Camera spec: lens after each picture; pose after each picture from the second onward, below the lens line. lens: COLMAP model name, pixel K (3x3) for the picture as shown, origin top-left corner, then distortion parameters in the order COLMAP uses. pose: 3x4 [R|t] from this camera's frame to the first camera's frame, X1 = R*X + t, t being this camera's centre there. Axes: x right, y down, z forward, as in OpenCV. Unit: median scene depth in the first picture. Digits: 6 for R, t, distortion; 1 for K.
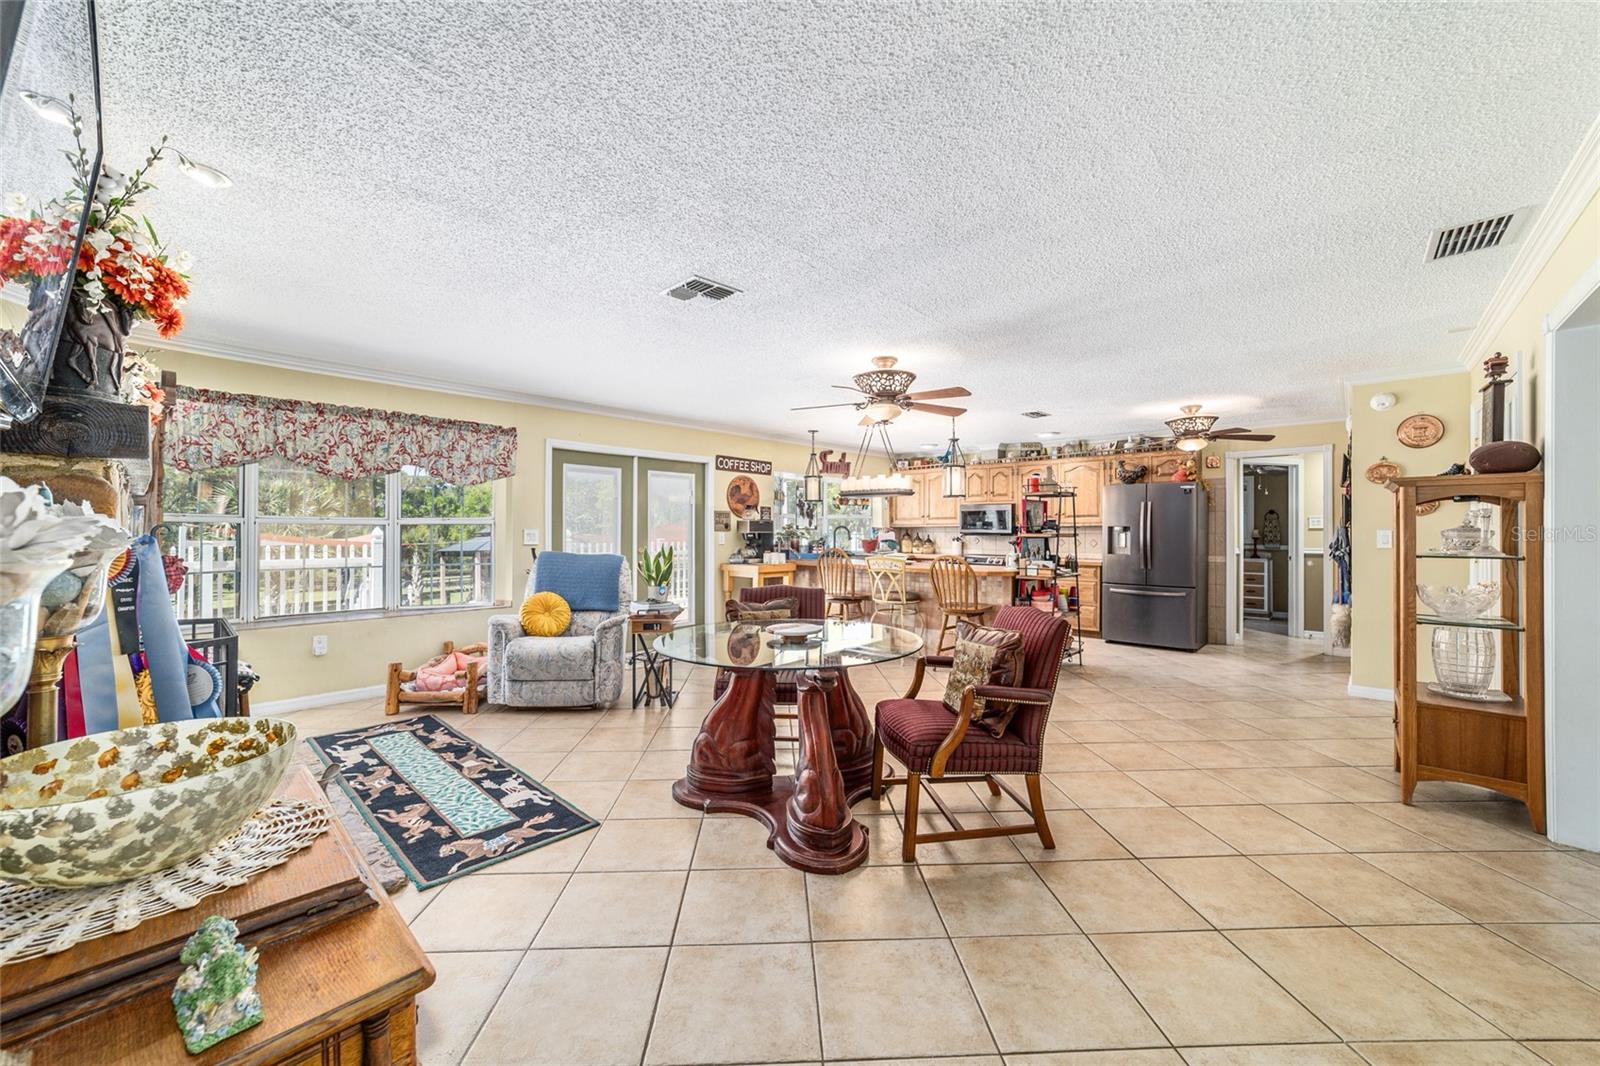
lens RADIAL K [[616.1, 0, 797.1], [0, 616.1, 531.1], [0, 0, 1]] dist [-0.020887, 0.009181]
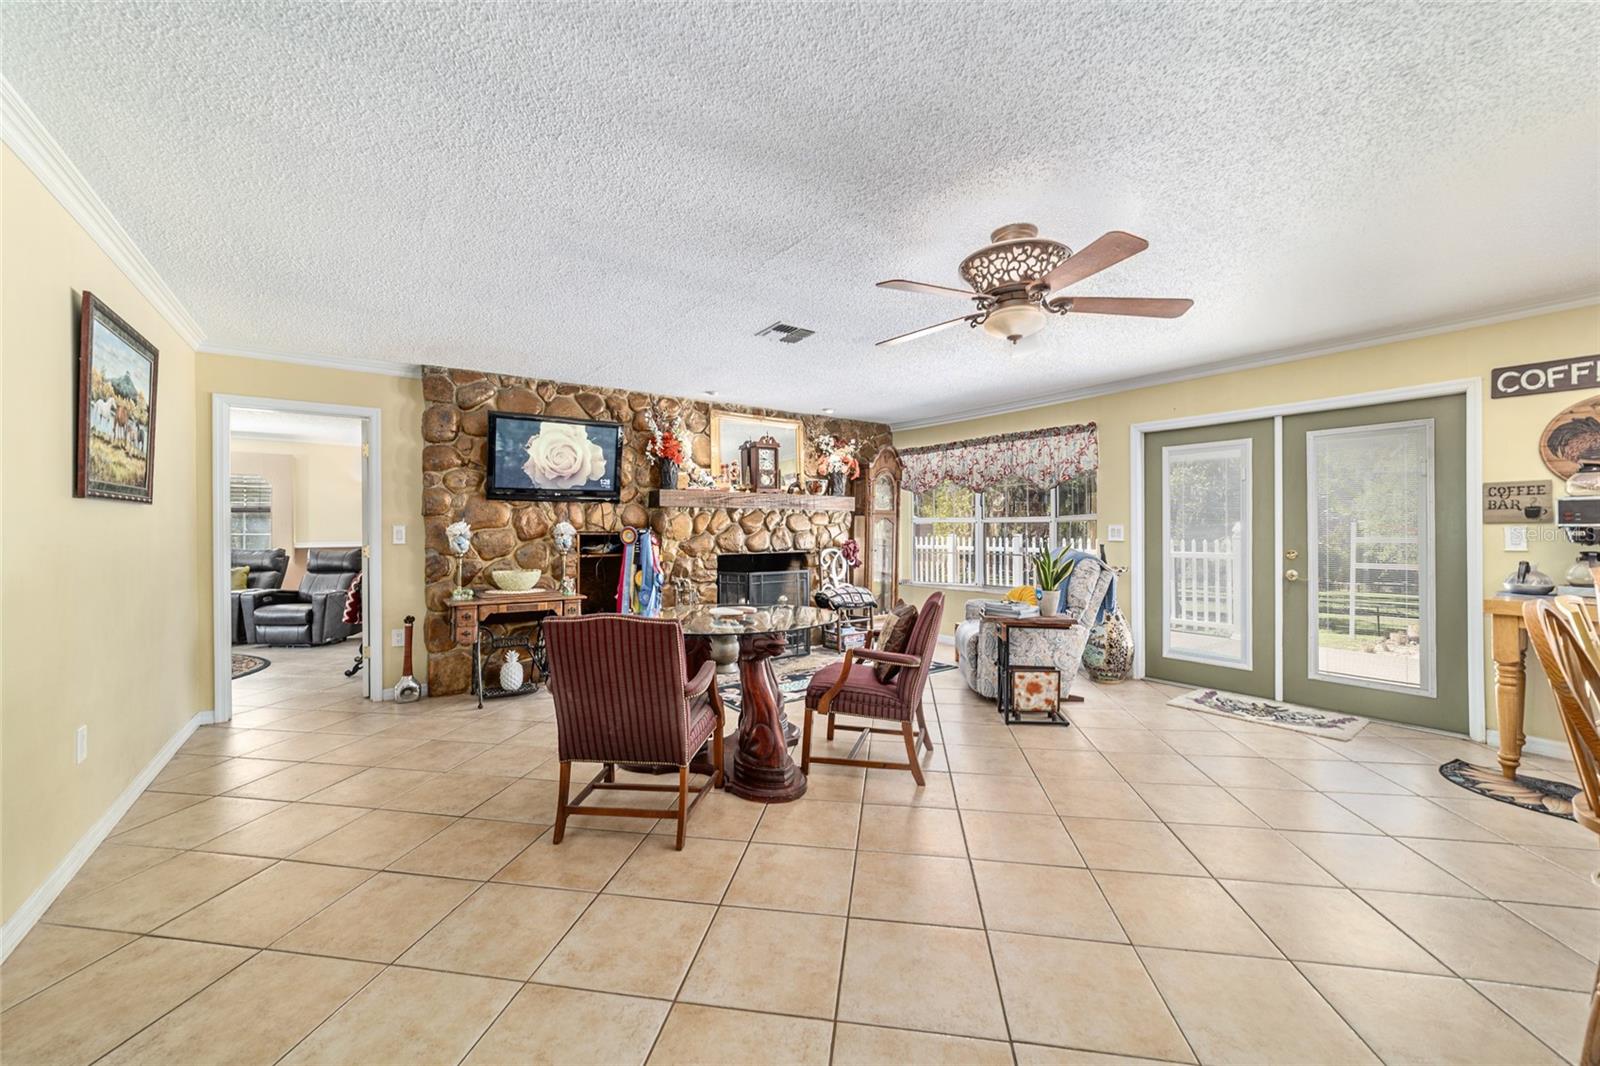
lens RADIAL K [[616.1, 0, 797.1], [0, 616.1, 531.1], [0, 0, 1]] dist [-0.020887, 0.009181]
pose [[-0.194741, 0.002073, -0.980853, 0.777094], [0.004817, 0.999988, 0.001157, 0.004762], [0.980843, -0.004499, -0.194748, 0.931942]]
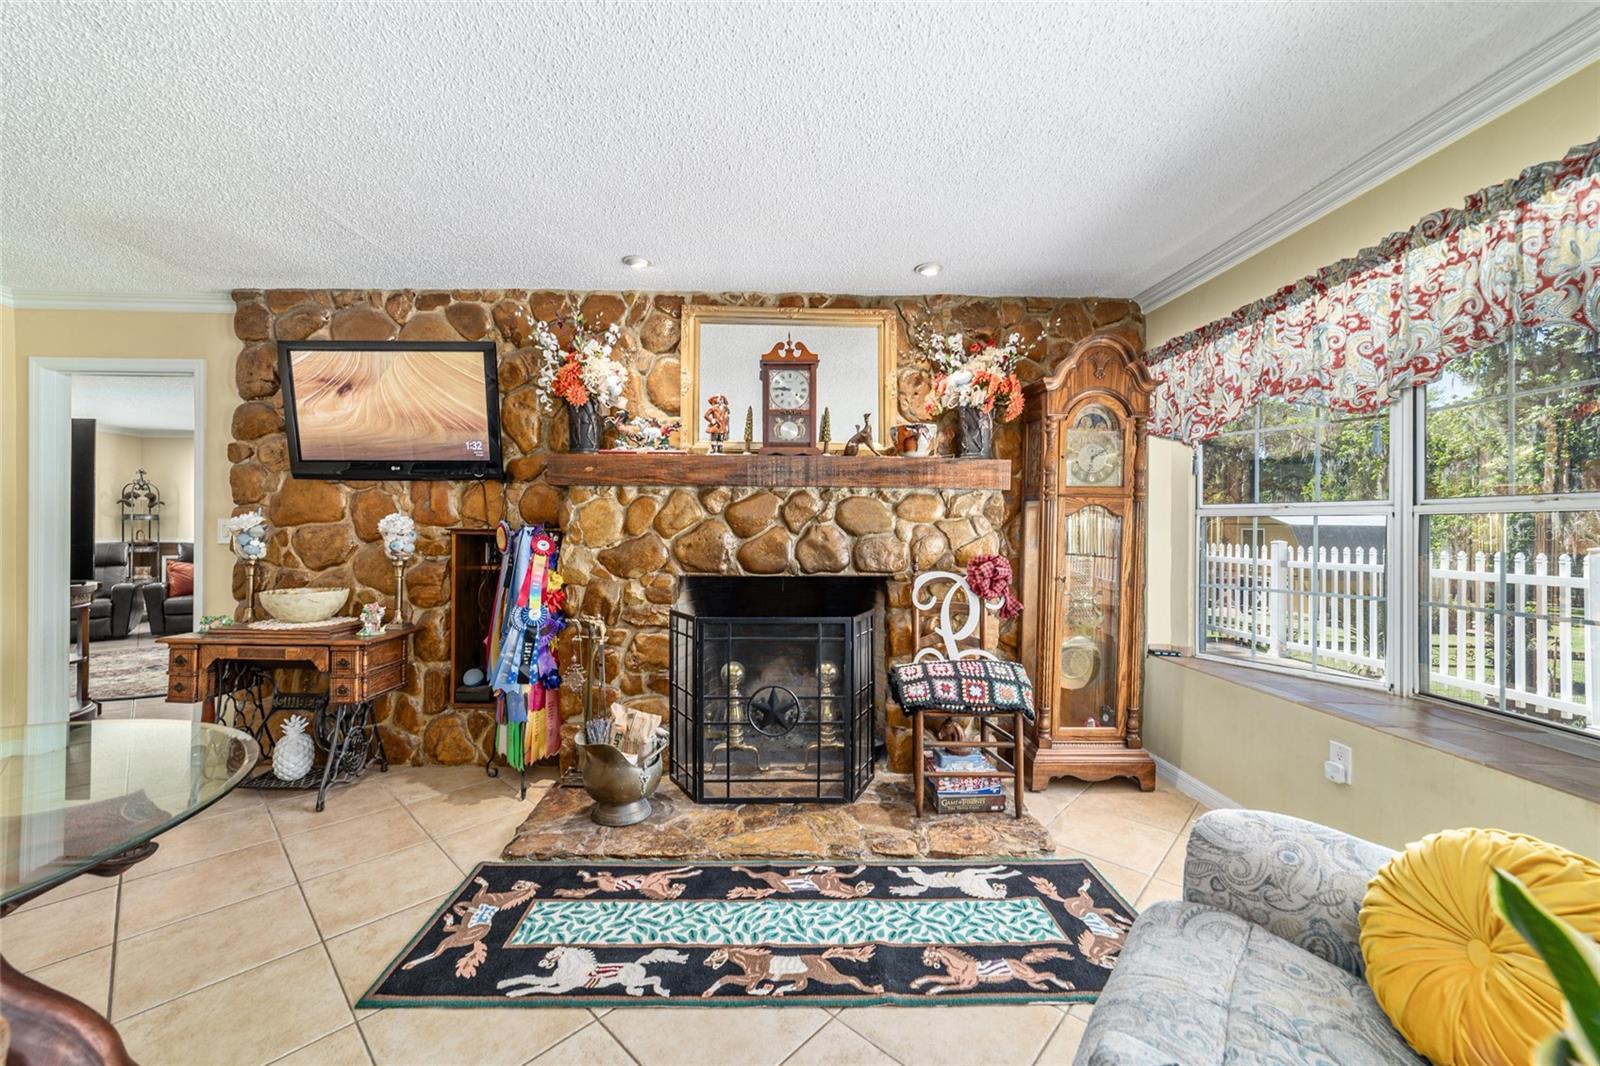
lens RADIAL K [[617.2, 0, 783.3], [0, 617.2, 530.2], [0, 0, 1]] dist [-0.019417, 0.008915]
pose [[-0.717531, -0.004940, -0.696509, -0.129823], [-0.006517, 0.999979, -0.000379, 0.004580], [0.696497, 0.004267, -0.717547, 1.100280]]
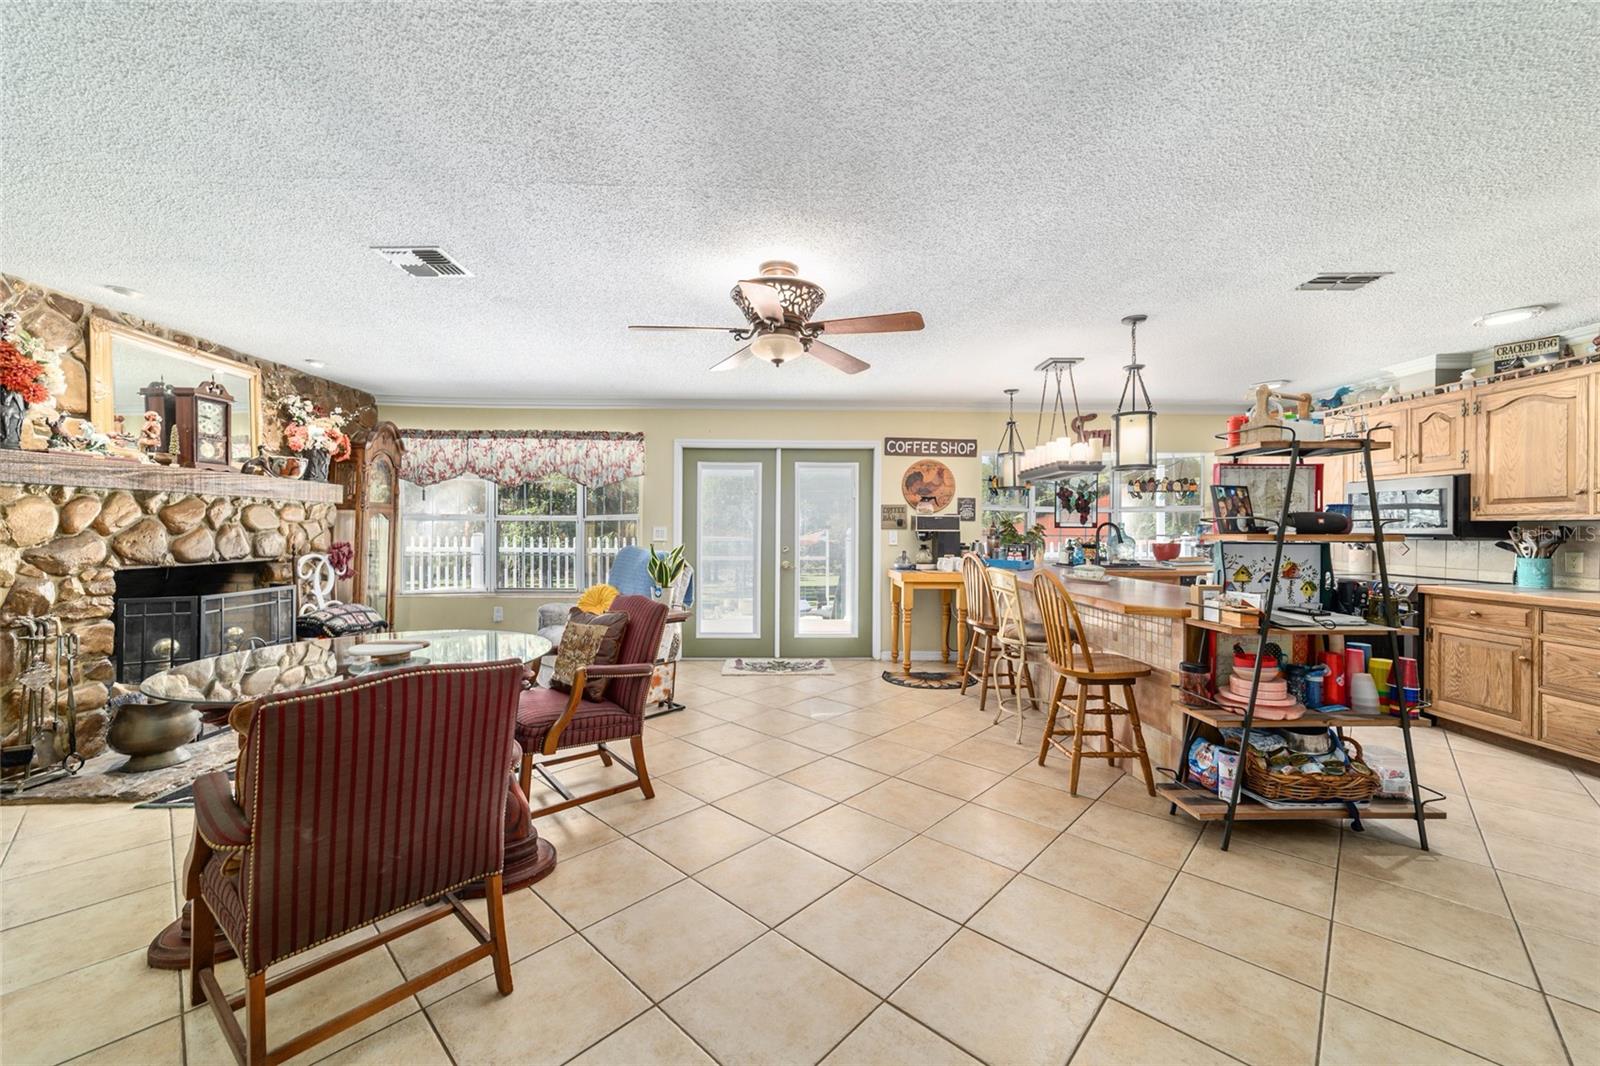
lens RADIAL K [[616.1, 0, 797.1], [0, 616.1, 531.1], [0, 0, 1]] dist [-0.020887, 0.009181]
pose [[0.699786, 0.003515, -0.714344, 0.647414], [-0.003696, 0.999992, 0.001301, 0.003803], [0.714343, 0.001730, 0.699794, 0.566373]]
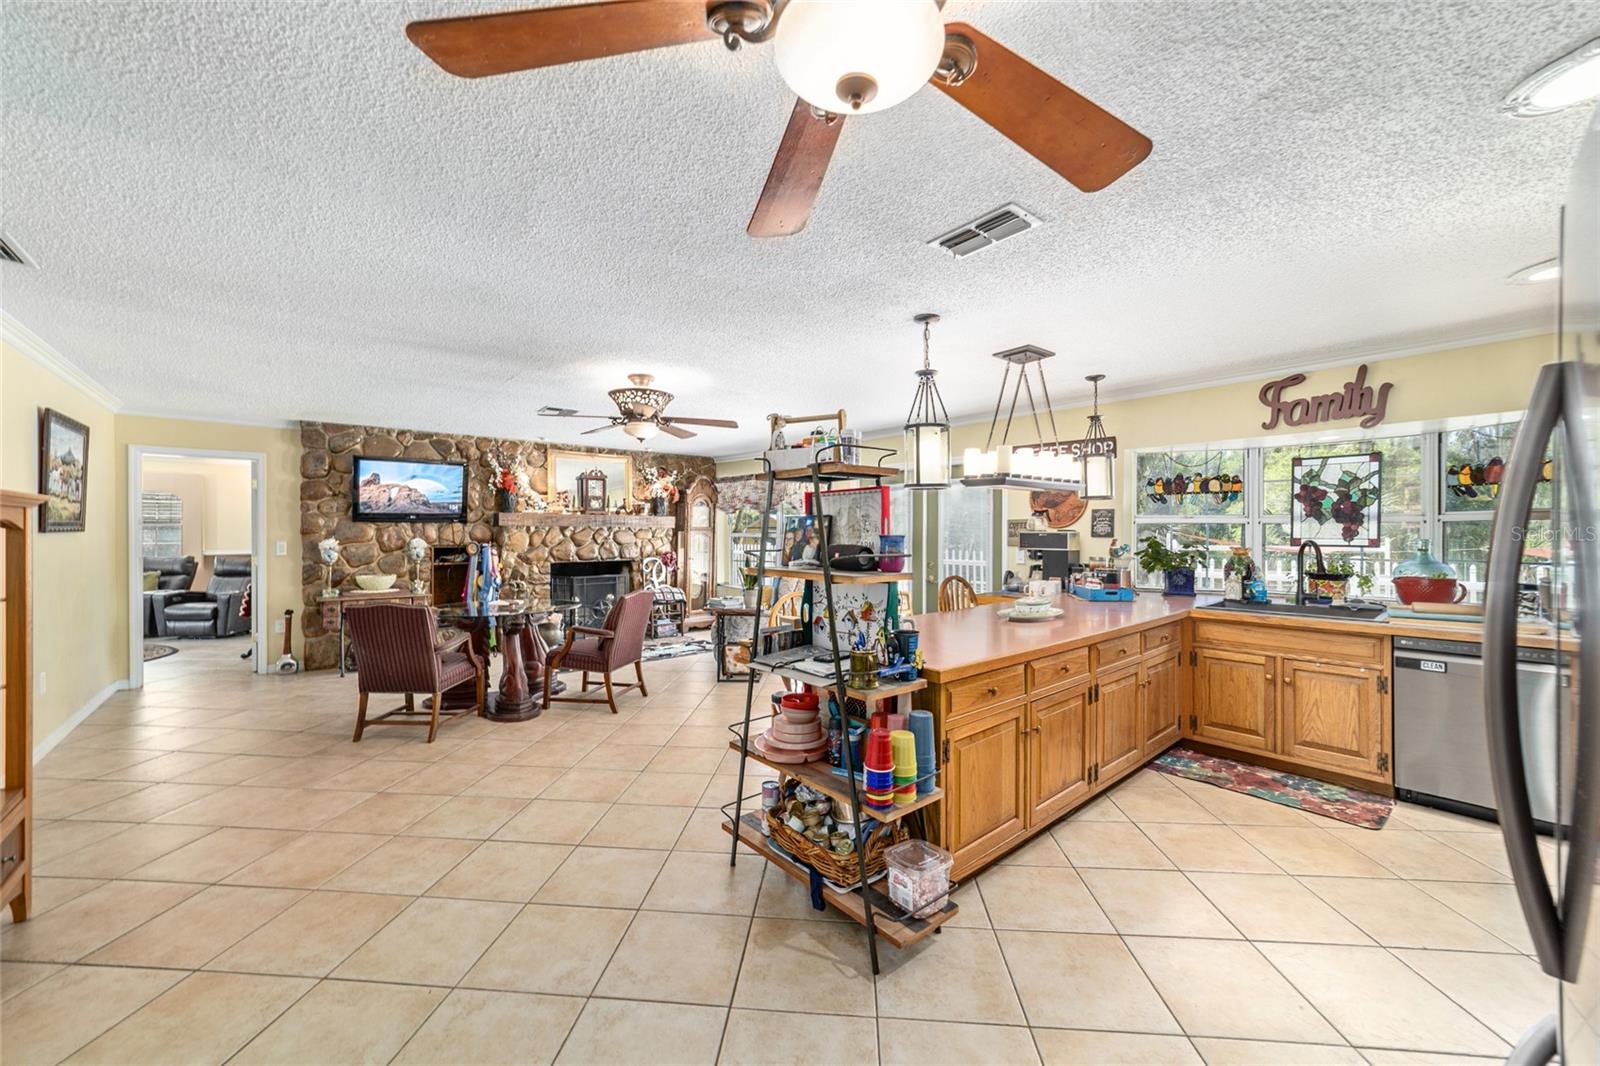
lens RADIAL K [[606.6, 0, 795.9], [0, 606.6, 535.5], [0, 0, 1]] dist [-0.020534, 0.008369]
pose [[-0.117005, 0.003976, -0.993123, 1.111342], [-0.000222, 0.999992, 0.004029, -0.027097], [0.993131, 0.000691, -0.117003, 1.396799]]
